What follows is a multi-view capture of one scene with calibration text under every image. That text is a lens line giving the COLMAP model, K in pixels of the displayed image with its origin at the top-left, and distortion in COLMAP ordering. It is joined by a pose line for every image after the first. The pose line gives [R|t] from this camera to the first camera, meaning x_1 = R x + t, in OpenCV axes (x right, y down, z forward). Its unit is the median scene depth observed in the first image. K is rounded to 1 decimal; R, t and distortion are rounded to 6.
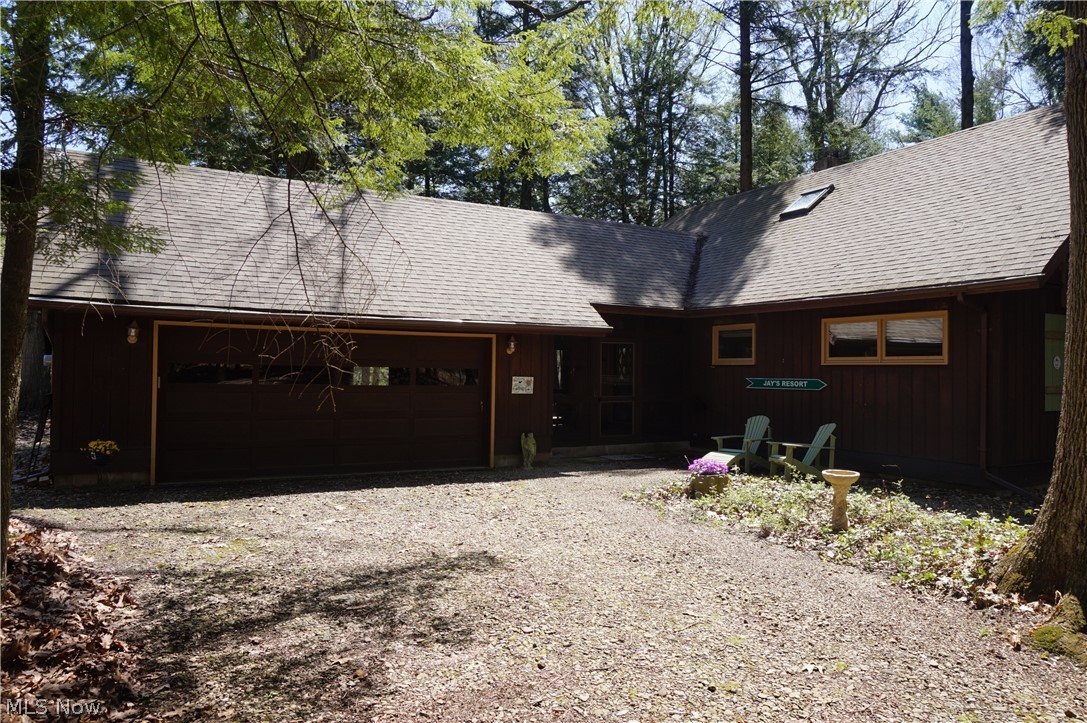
lens RADIAL K [[716.6, 0, 543.5], [0, 716.6, 361.5], [0, 0, 1]] dist [-0.005481, -0.000603]
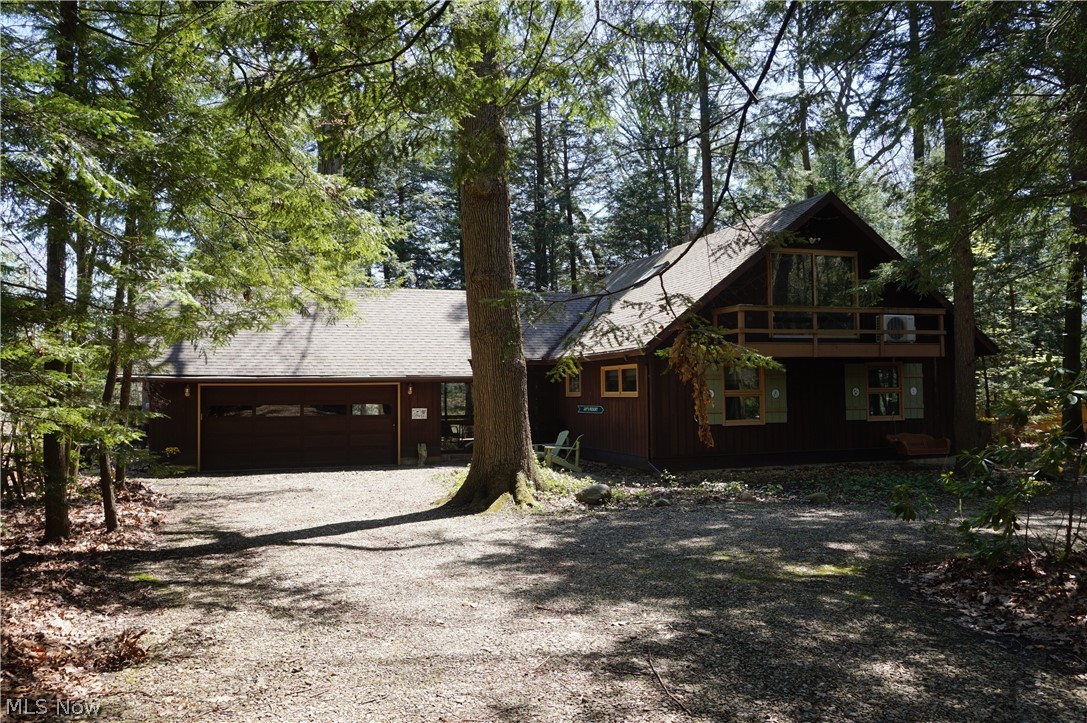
lens RADIAL K [[837.5, 0, 543.5], [0, 837.5, 361.5], [0, 0, 1]] dist [-0.000642, -0.000361]
pose [[0.978370, -0.032644, -0.204272, 0.636388], [0.025761, 0.999010, -0.036265, -0.008582], [0.205254, 0.030218, 0.978242, -0.783160]]
